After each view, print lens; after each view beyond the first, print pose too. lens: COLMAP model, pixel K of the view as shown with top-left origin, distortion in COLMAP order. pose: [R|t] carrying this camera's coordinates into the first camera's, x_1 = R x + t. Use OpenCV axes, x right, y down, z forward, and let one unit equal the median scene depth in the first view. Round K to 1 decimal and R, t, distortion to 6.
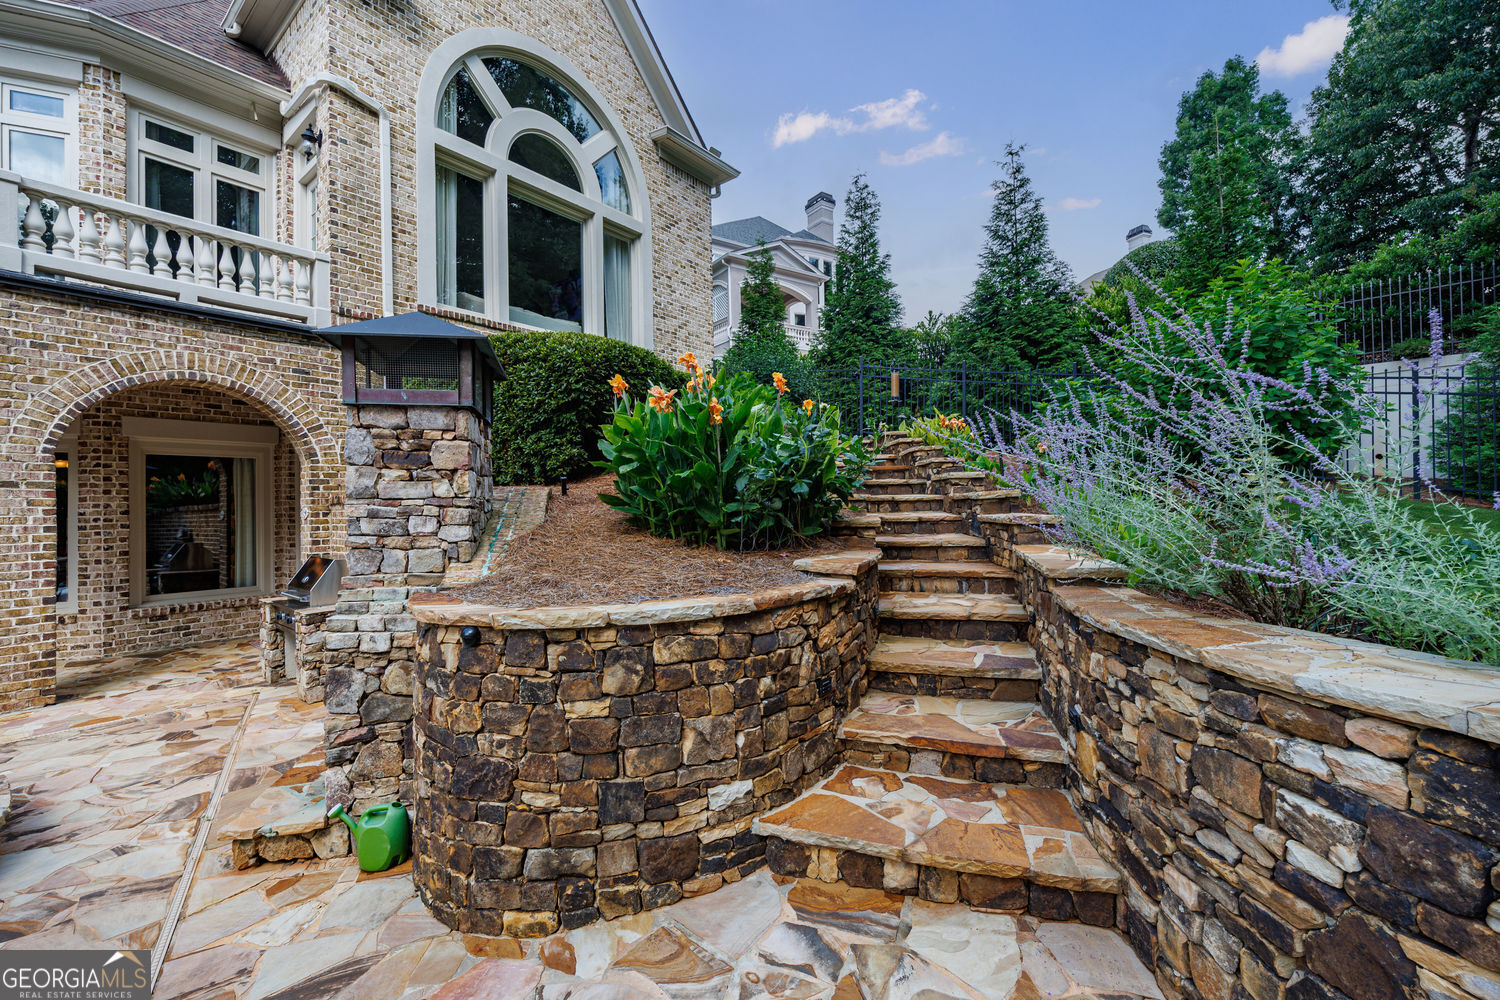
lens RADIAL K [[623.5, 0, 744.0], [0, 623.5, 494.0], [0, 0, 1]] dist [-0.003397, -0.000435]
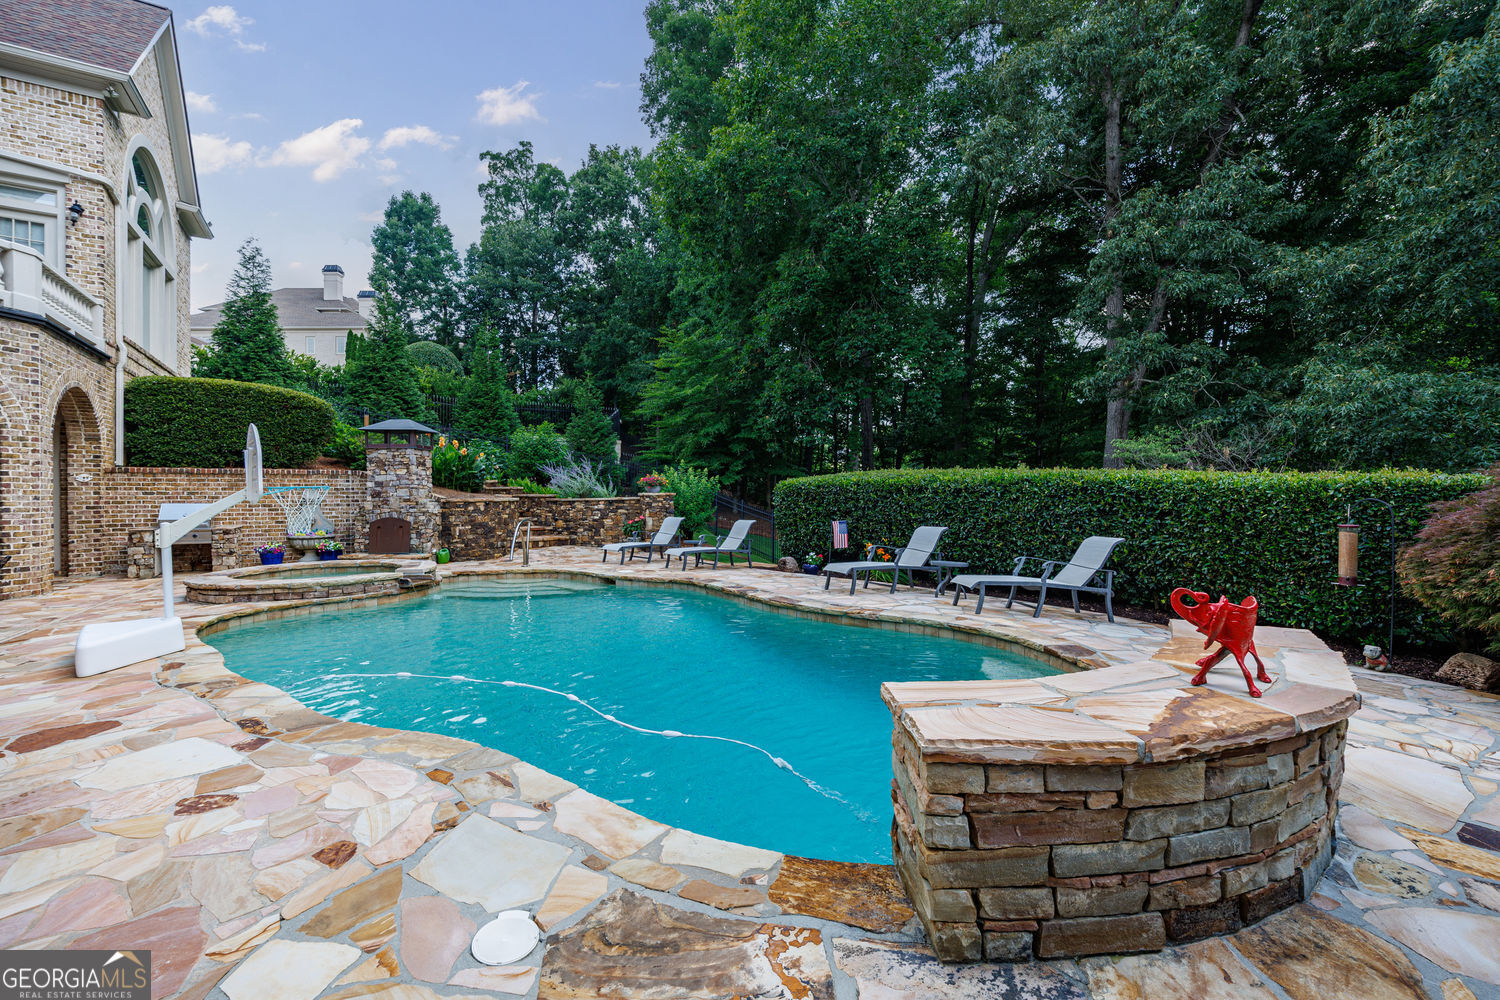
lens RADIAL K [[623.5, 0, 744.0], [0, 623.5, 494.0], [0, 0, 1]] dist [-0.003397, -0.000435]
pose [[0.333976, 0.020084, 0.942368, -4.643337], [-0.012523, 0.999779, -0.016870, 0.217026], [-0.942498, -0.006167, 0.334154, -2.748281]]
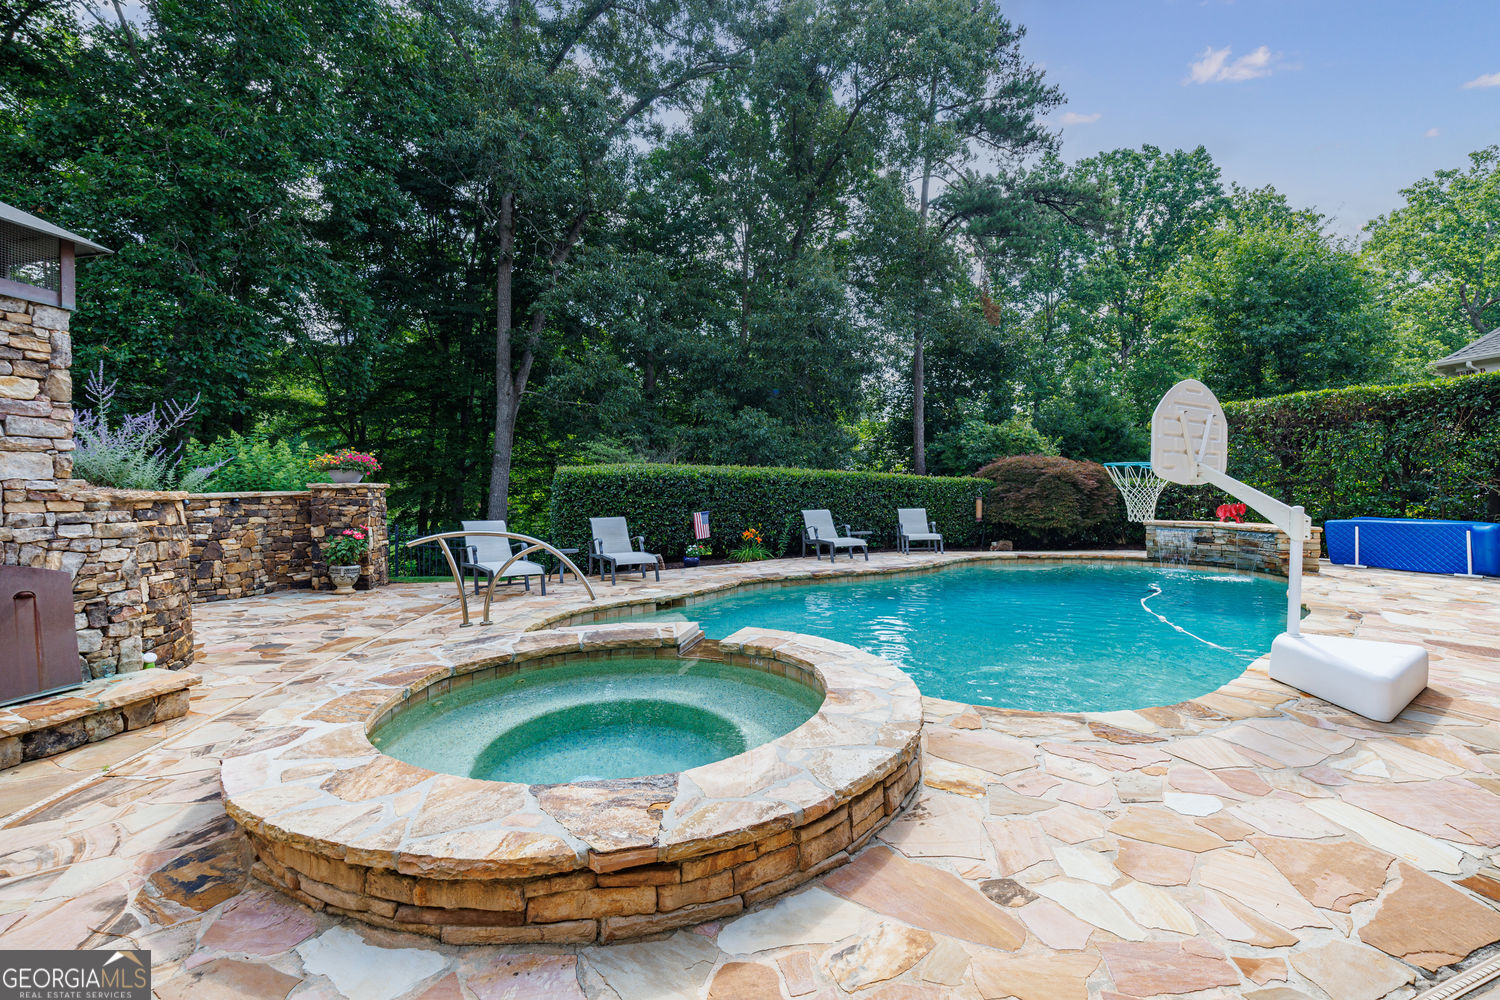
lens RADIAL K [[637.5, 0, 752.3], [0, 637.5, 496.8], [0, 0, 1]] dist [-0.002534, 0.000791]
pose [[-0.875781, 0.023176, 0.482152, -2.880834], [0.020646, 0.999731, -0.010554, 0.264963], [-0.482267, 0.000712, -0.876024, 1.874264]]
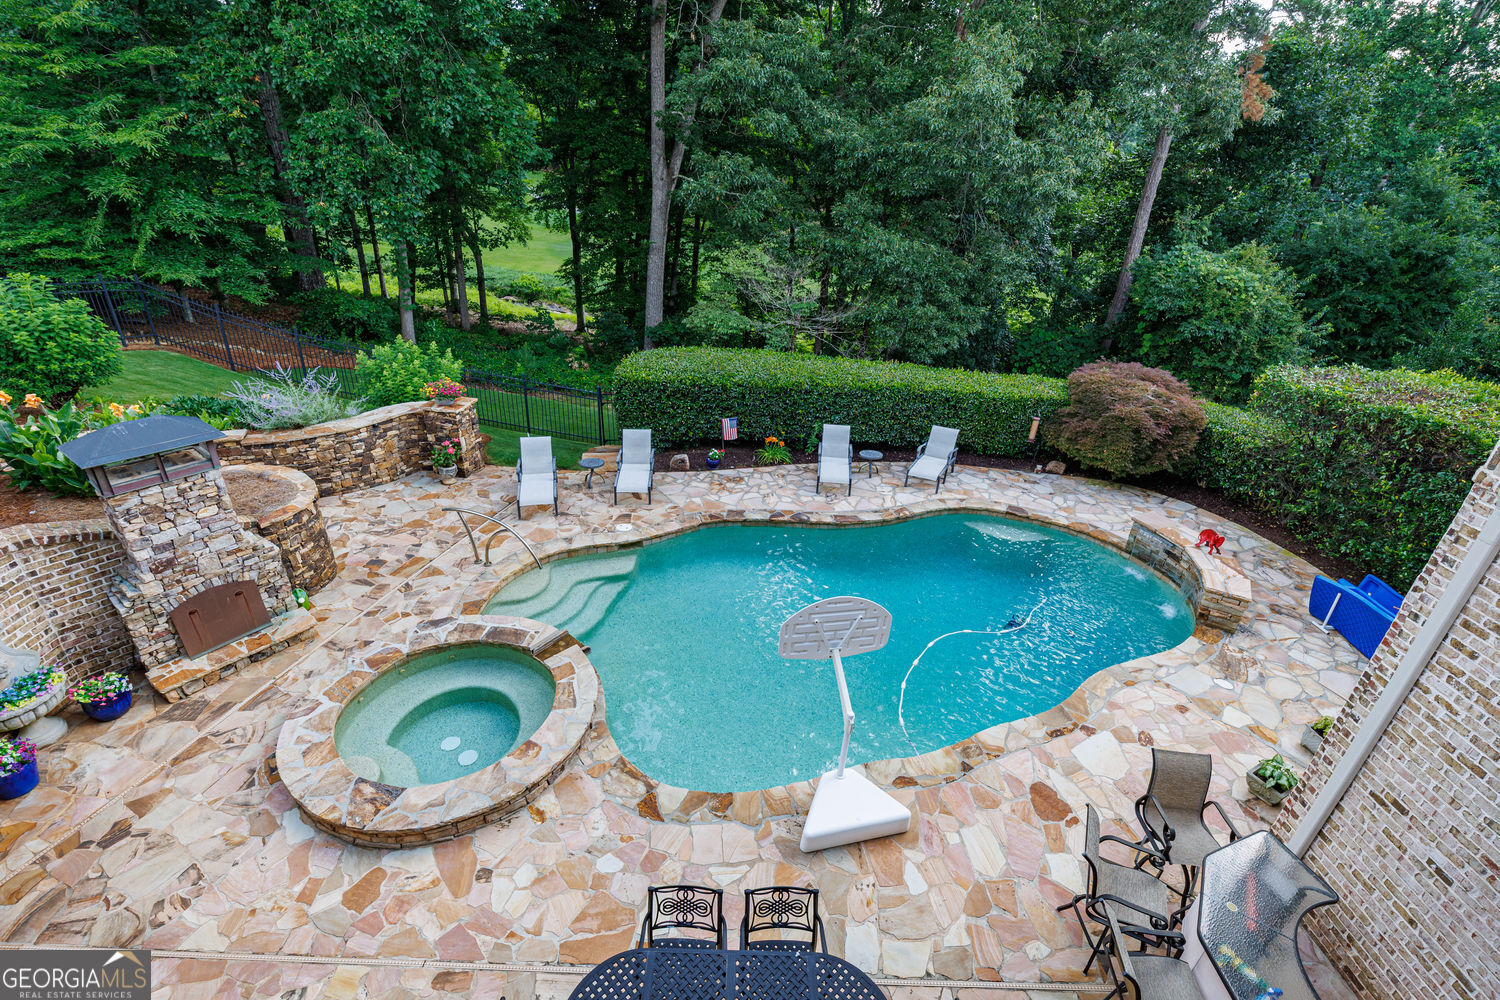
lens RADIAL K [[669.0, 0, 750.0], [0, 669.0, 500.0], [0, 0, 1]] dist [-0.000470, 0.000561]
pose [[-0.638564, -0.351702, 0.684501, -4.470022], [-0.039891, 0.903392, 0.426957, -1.423840], [-0.768534, 0.245334, -0.590903, 1.347886]]
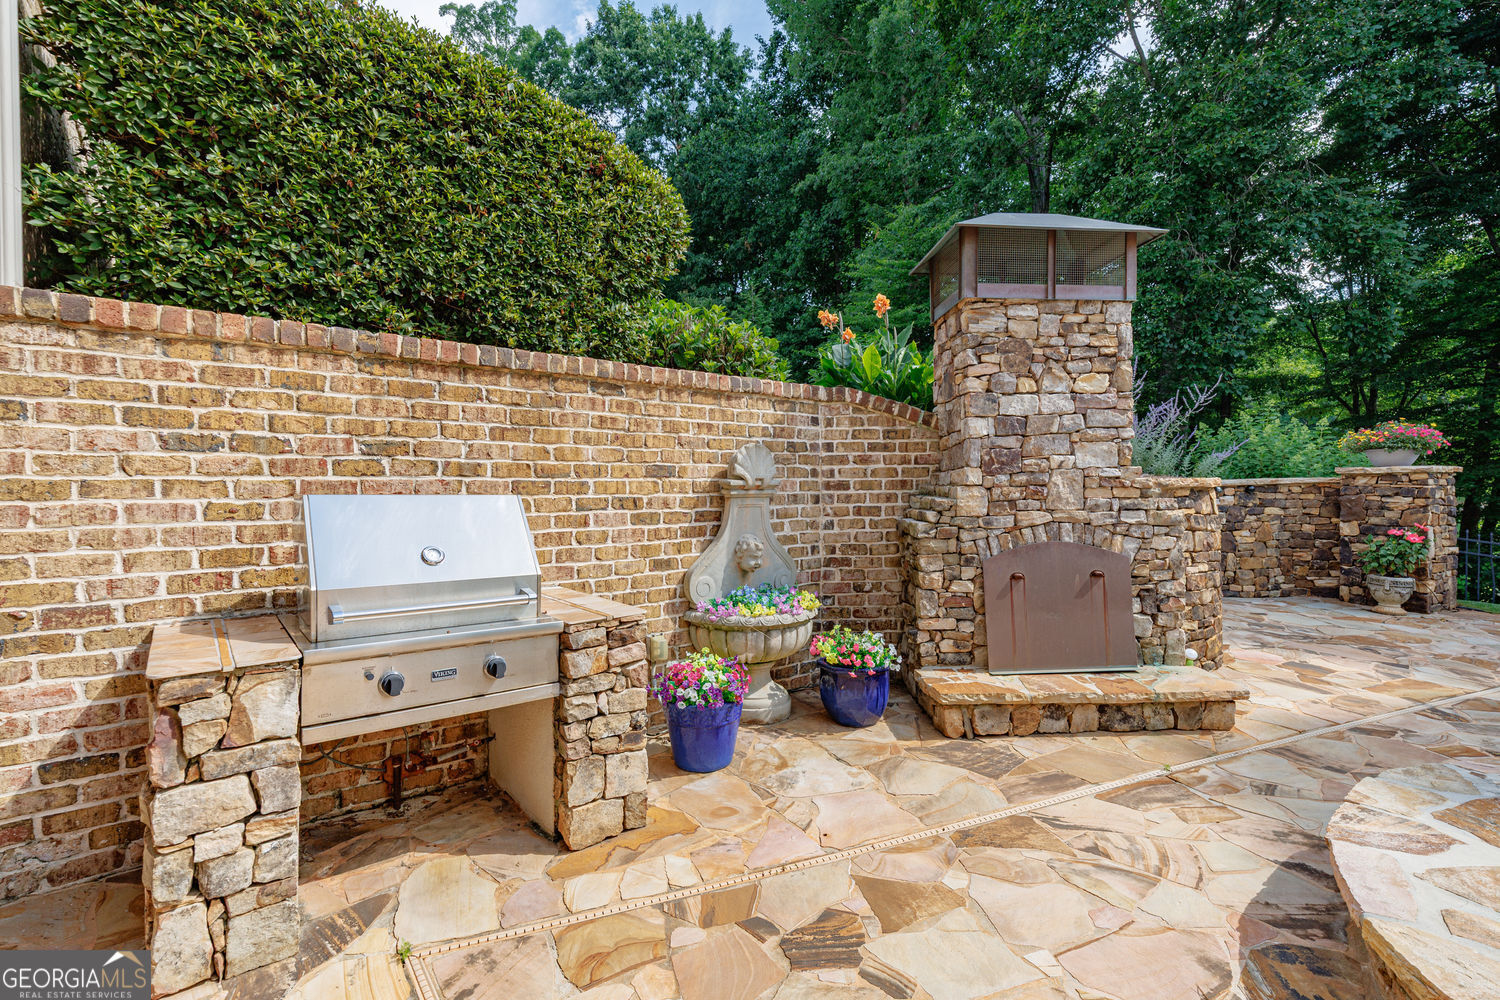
lens RADIAL K [[686.0, 0, 739.3], [0, 686.0, 494.6], [0, 0, 1]] dist [-0.000401, -0.000273]
pose [[0.215523, 0.006519, 0.976477, -2.599094], [-0.008243, 0.999954, -0.004857, 0.259444], [-0.976464, -0.007002, 0.215567, 1.901170]]
